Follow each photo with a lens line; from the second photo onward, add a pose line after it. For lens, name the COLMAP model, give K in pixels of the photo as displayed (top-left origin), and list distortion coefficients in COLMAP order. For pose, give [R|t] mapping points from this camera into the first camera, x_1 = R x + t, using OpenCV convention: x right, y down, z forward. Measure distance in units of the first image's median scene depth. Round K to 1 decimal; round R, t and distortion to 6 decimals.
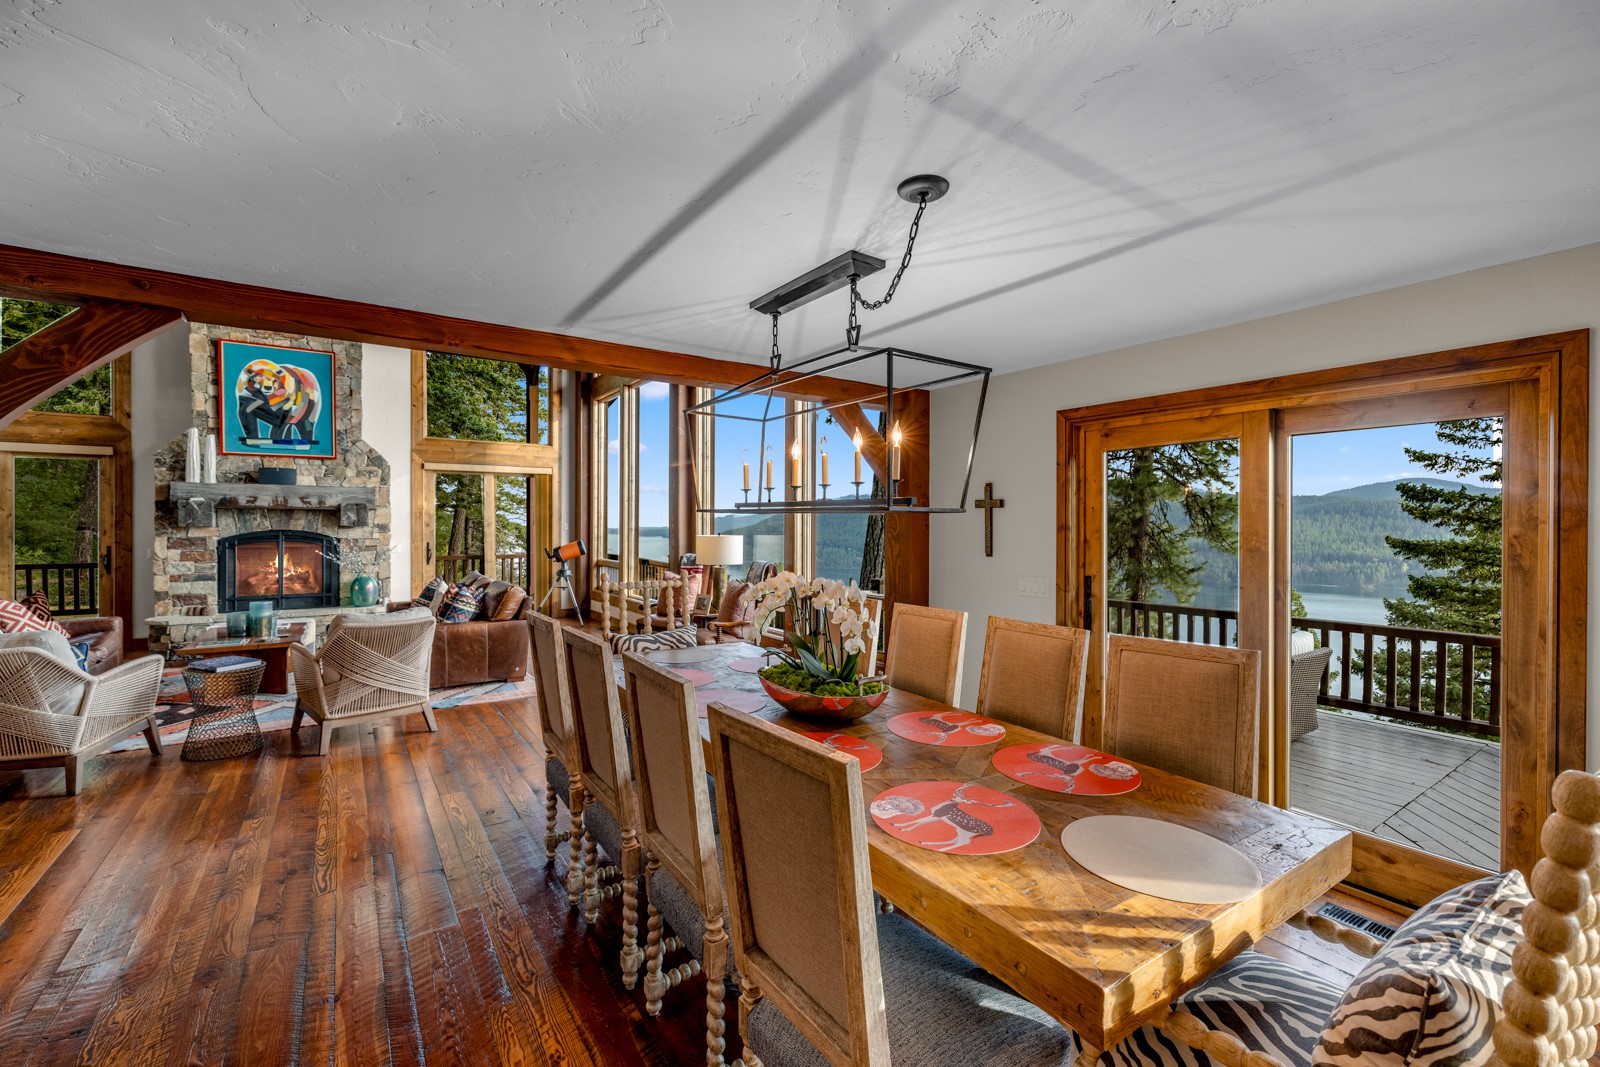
lens RADIAL K [[666.1, 0, 803.5], [0, 666.1, 528.9], [0, 0, 1]] dist [-0.000587, -0.000036]
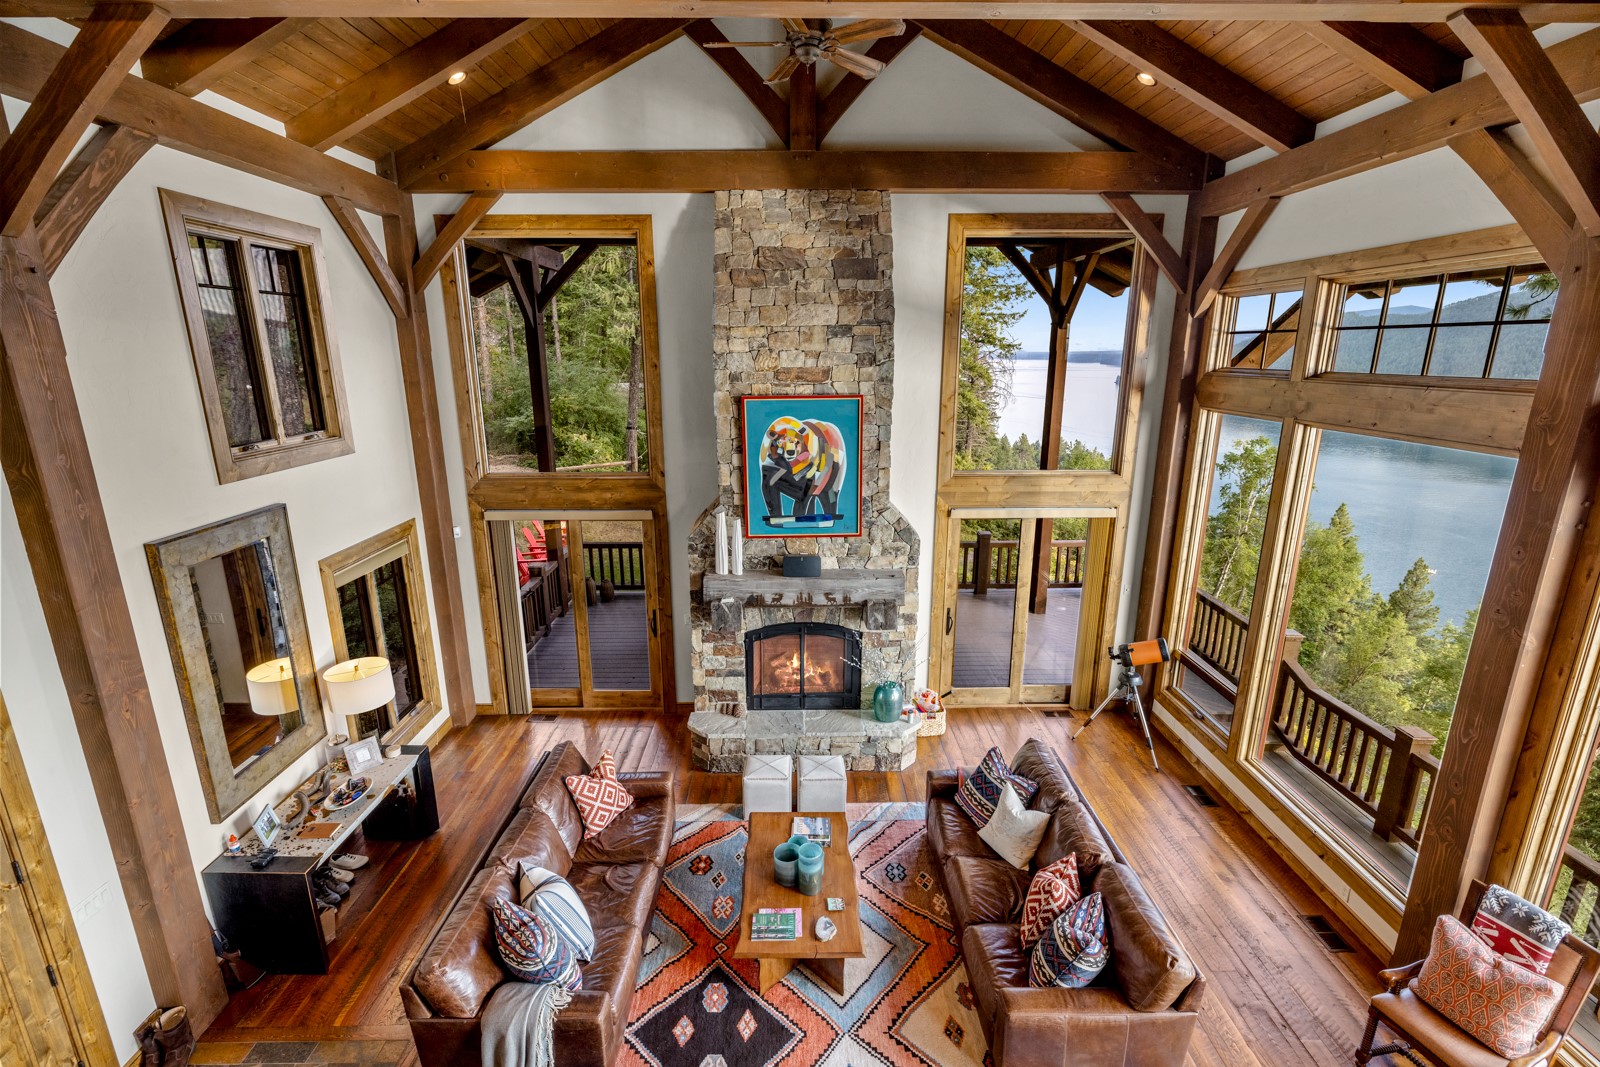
lens RADIAL K [[715.2, 0, 801.6], [0, 715.2, 532.0], [0, 0, 1]] dist [-0.003987, 0.000102]
pose [[0.828614, 0.135427, -0.543192, -0.328490], [-0.000028, 0.970308, 0.241872, -0.323694], [0.559820, -0.200403, 0.804015, 0.317959]]
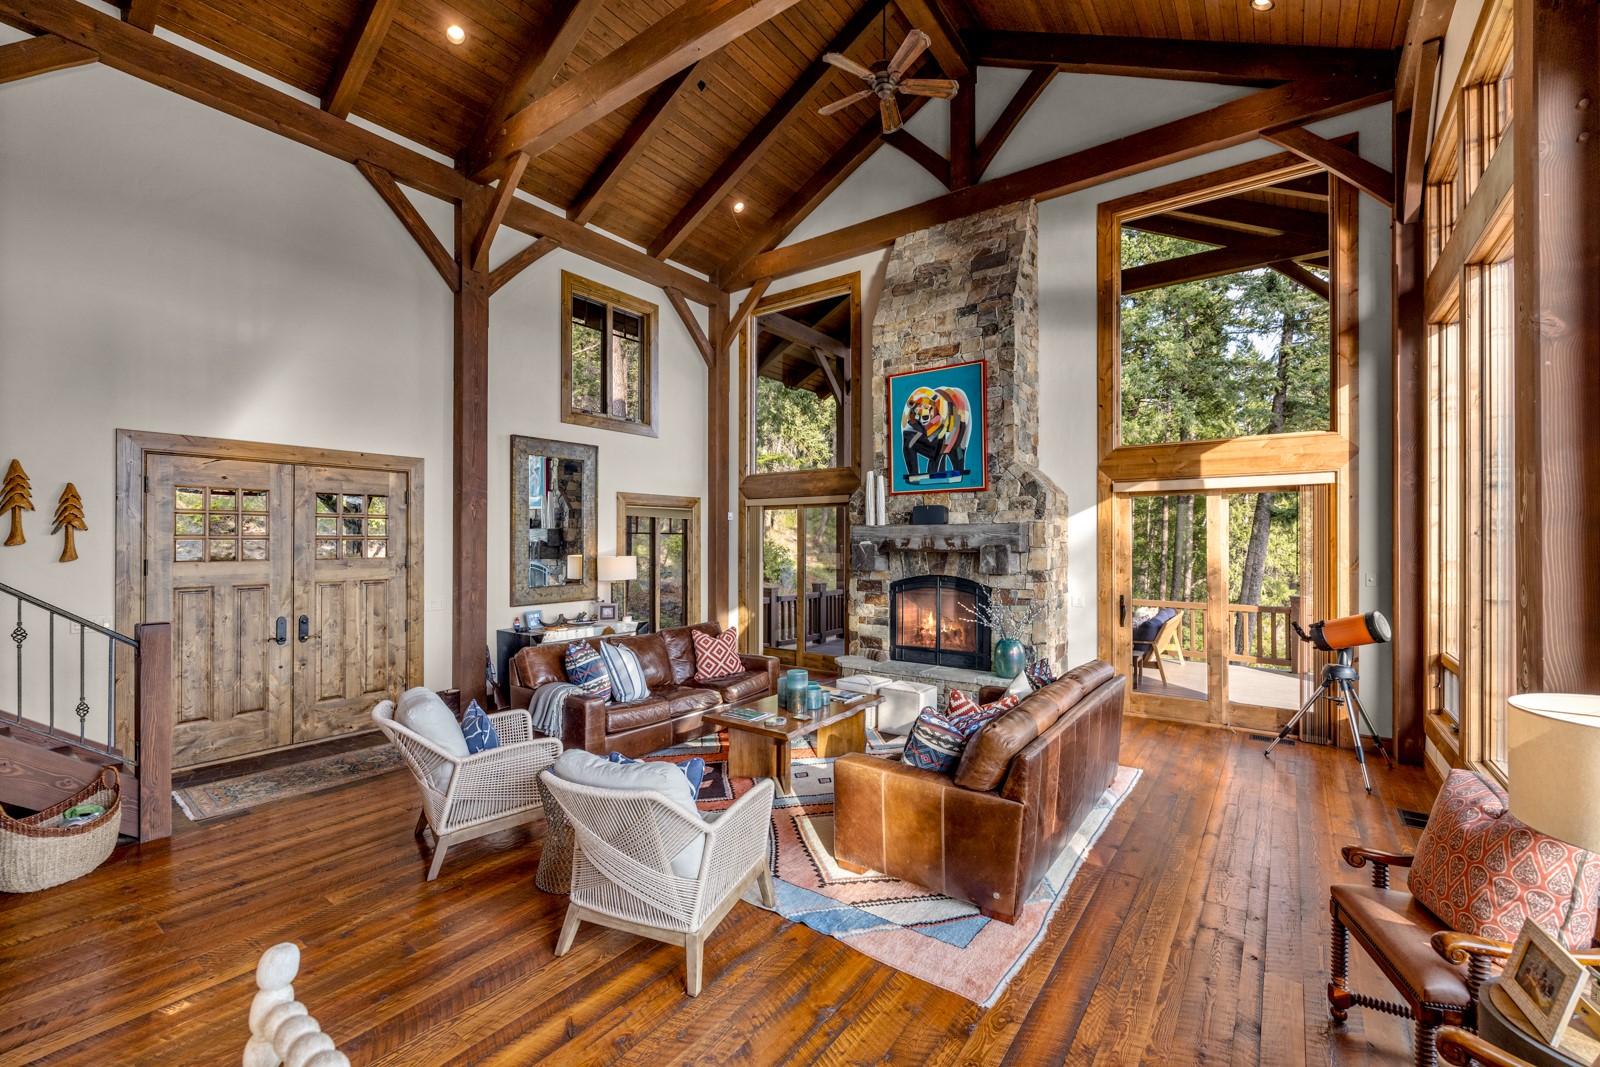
lens RADIAL K [[673.2, 0, 796.9], [0, 673.2, 528.8], [0, 0, 1]] dist [0.000684, -0.000429]
pose [[0.323893, -0.018704, -0.945909, -0.000417], [-0.006746, 0.999733, -0.022079, -0.039558], [0.946070, 0.013532, 0.323680, 0.541688]]
